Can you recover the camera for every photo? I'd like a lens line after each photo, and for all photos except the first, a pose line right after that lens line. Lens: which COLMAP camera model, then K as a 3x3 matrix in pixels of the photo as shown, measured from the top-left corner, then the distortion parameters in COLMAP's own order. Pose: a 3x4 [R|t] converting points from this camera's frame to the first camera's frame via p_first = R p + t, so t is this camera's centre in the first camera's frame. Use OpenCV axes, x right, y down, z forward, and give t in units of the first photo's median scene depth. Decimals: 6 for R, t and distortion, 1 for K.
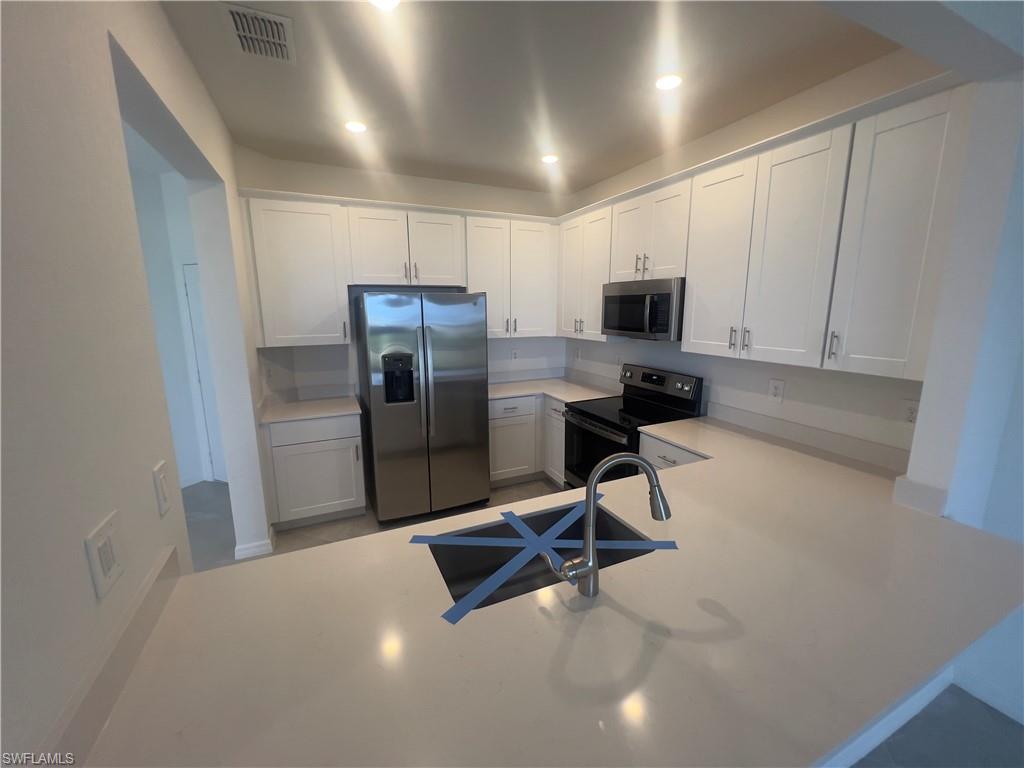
lens RADIAL K [[414.6, 0, 509.4], [0, 414.6, 381.7], [0, 0, 1]] dist [-0.000795, 0.000158]
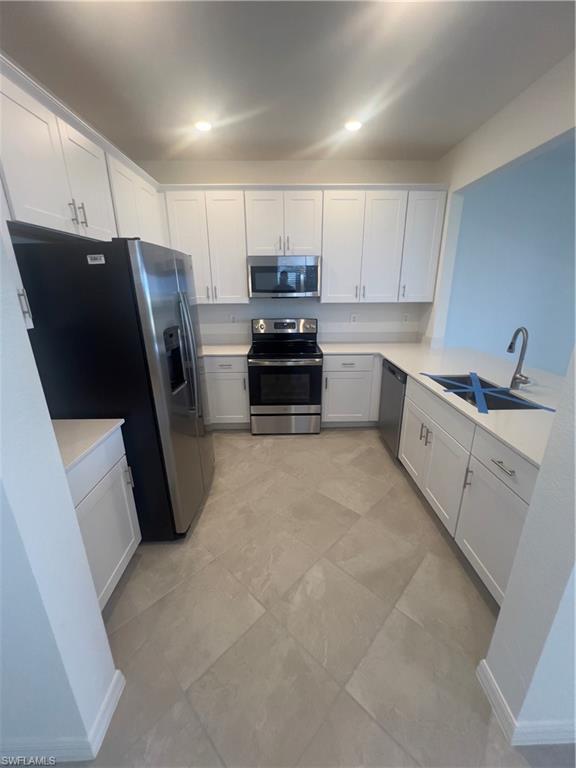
lens RADIAL K [[311.0, 0, 289.4], [0, 311.0, 384.1], [0, 0, 1]] dist [-0.000795, 0.000158]
pose [[0.393413, -0.279088, 0.875977, -0.857244], [0.172834, 0.958273, 0.227686, -0.070503], [-0.902970, 0.061824, 0.425233, 0.643610]]
